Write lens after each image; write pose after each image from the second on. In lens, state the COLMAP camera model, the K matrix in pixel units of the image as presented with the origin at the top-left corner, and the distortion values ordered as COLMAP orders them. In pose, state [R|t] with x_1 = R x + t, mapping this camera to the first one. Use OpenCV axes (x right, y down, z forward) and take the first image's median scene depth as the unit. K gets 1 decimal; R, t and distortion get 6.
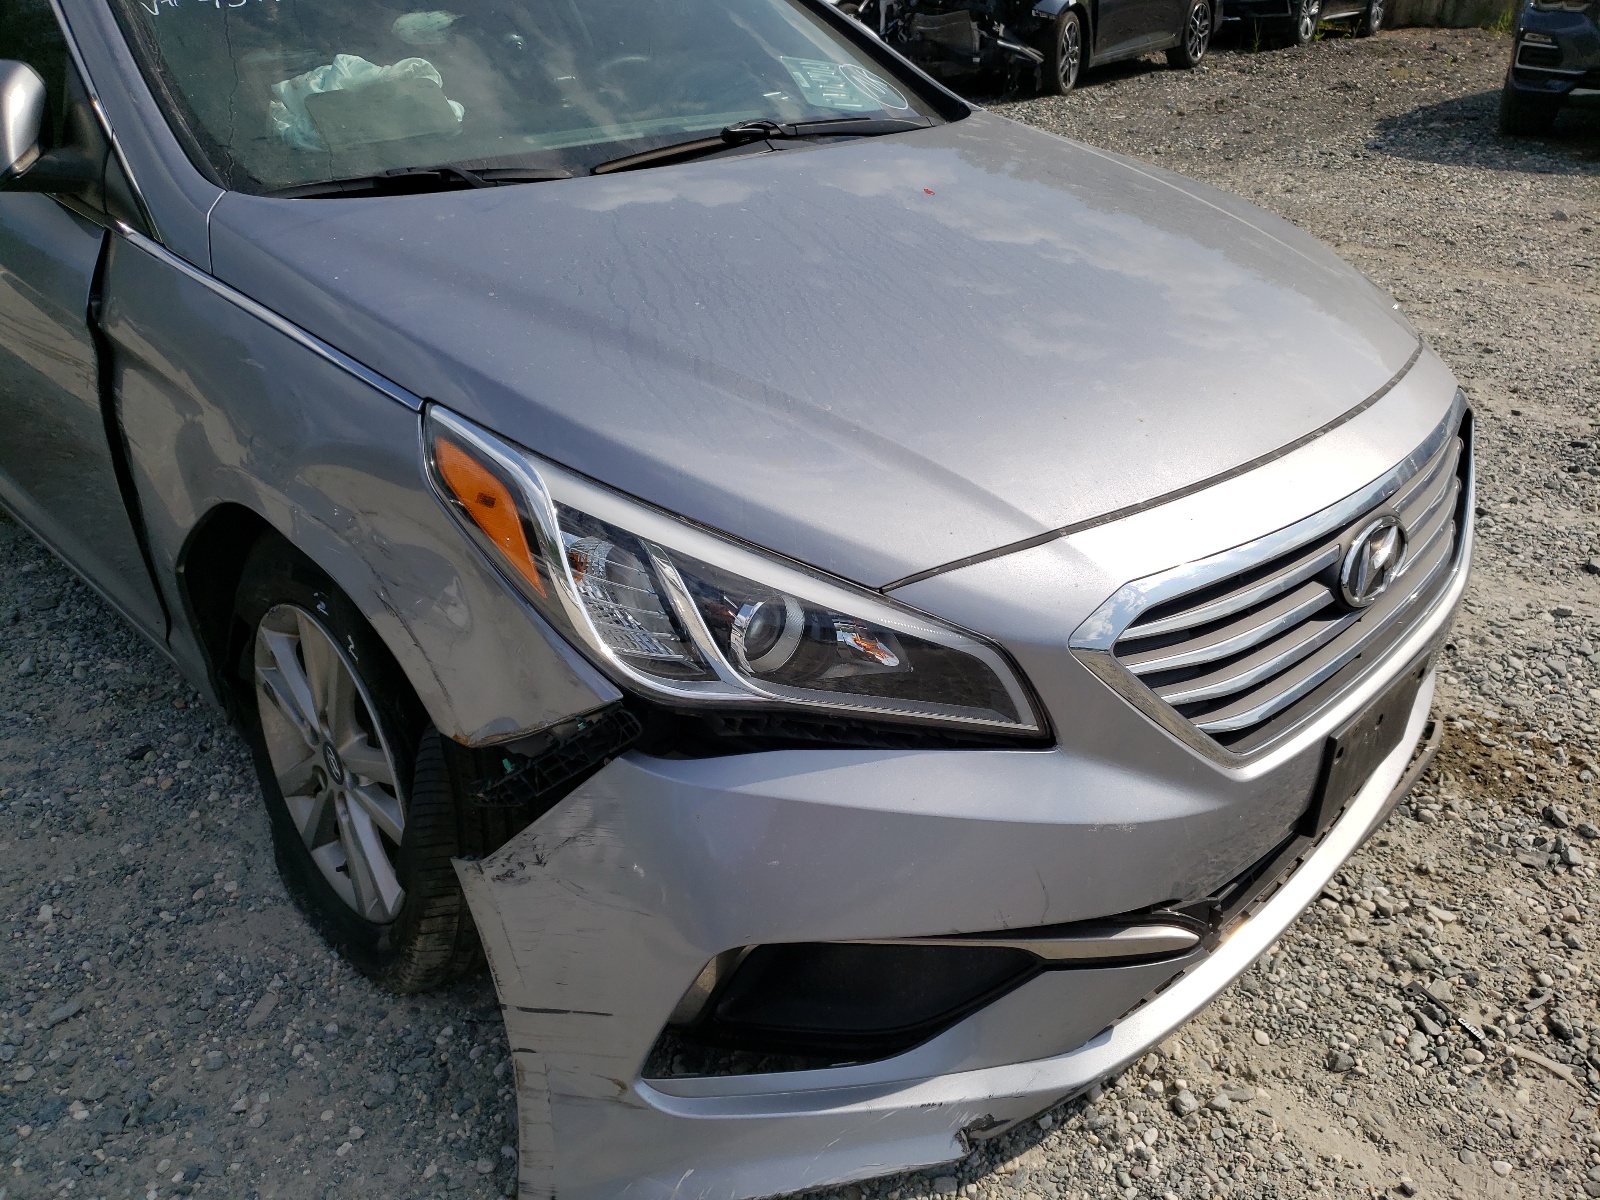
lens RADIAL K [[1334.2, 0, 800.0], [0, 1334.2, 600.0], [0, 0, 1]] dist [-0.009601, 0.041264]
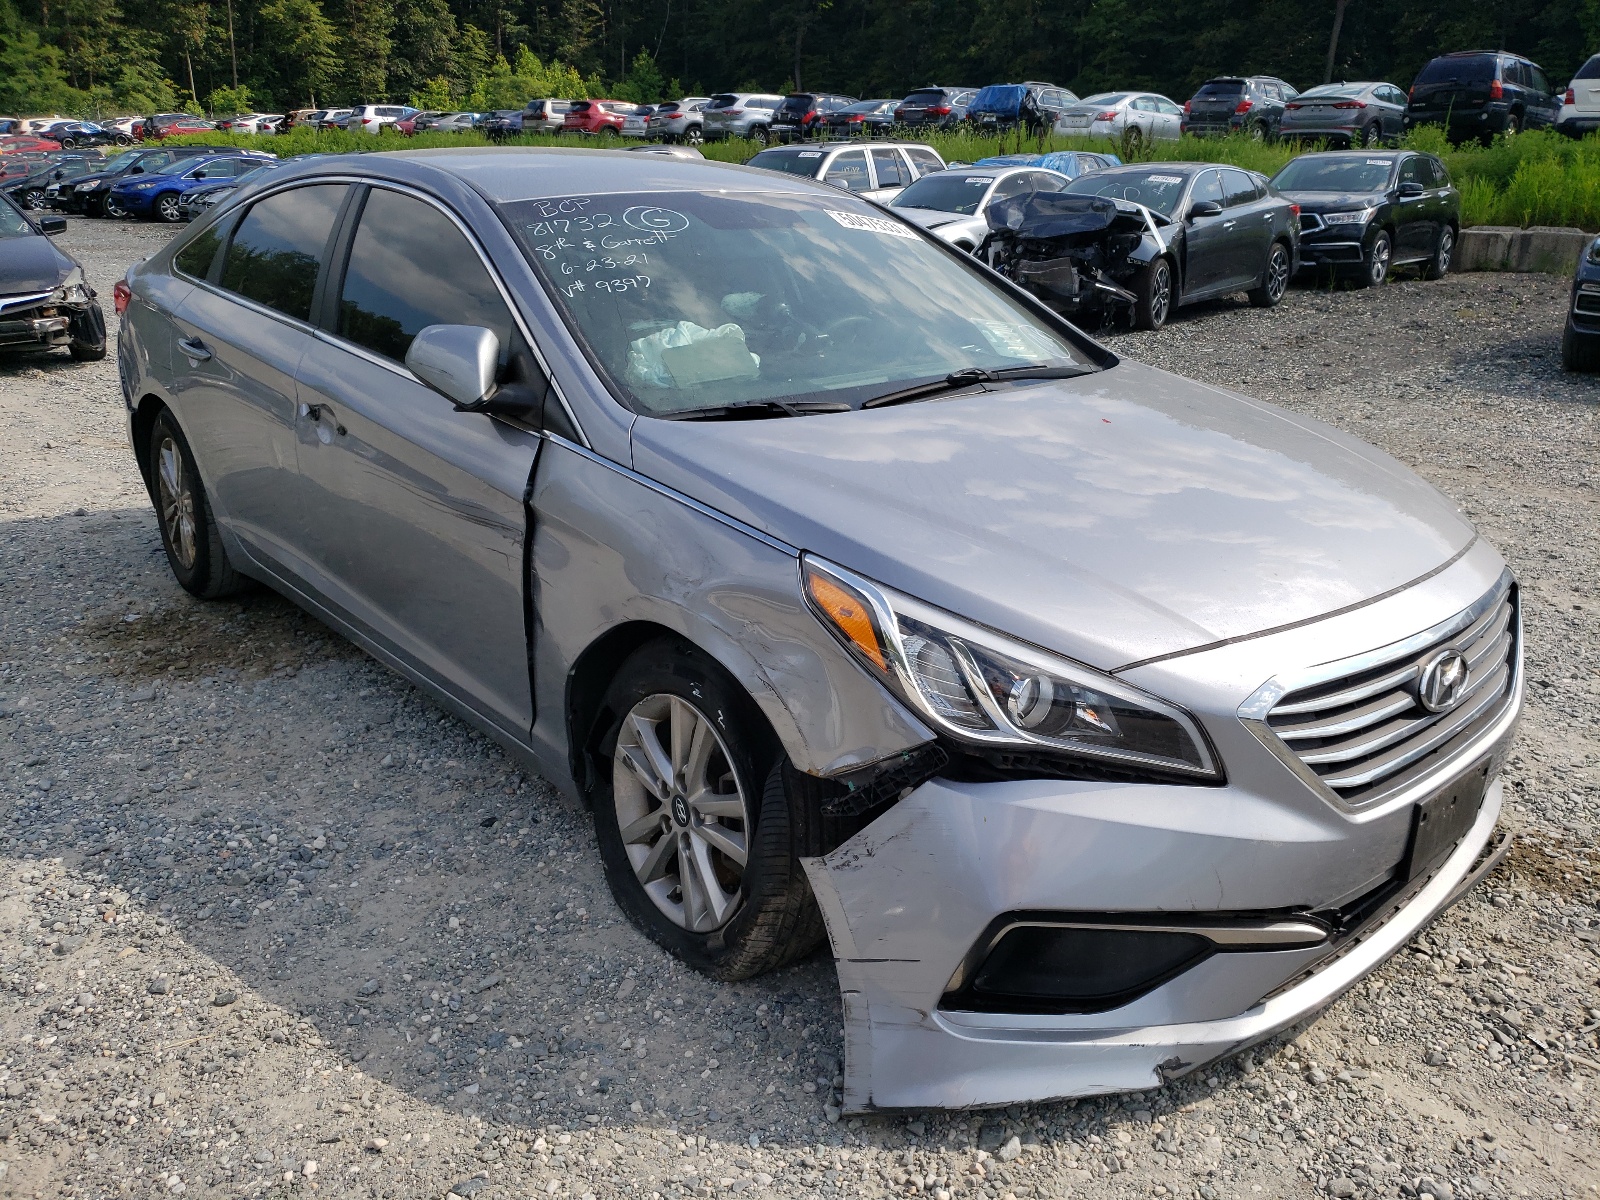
lens RADIAL K [[1334.2, 0, 800.0], [0, 1334.2, 600.0], [0, 0, 1]] dist [-0.009601, 0.041264]
pose [[0.998046, 0.022326, -0.058361, -0.145490], [-0.031061, 0.987684, -0.153349, 0.111044], [0.054219, 0.154862, 0.986447, -0.382796]]
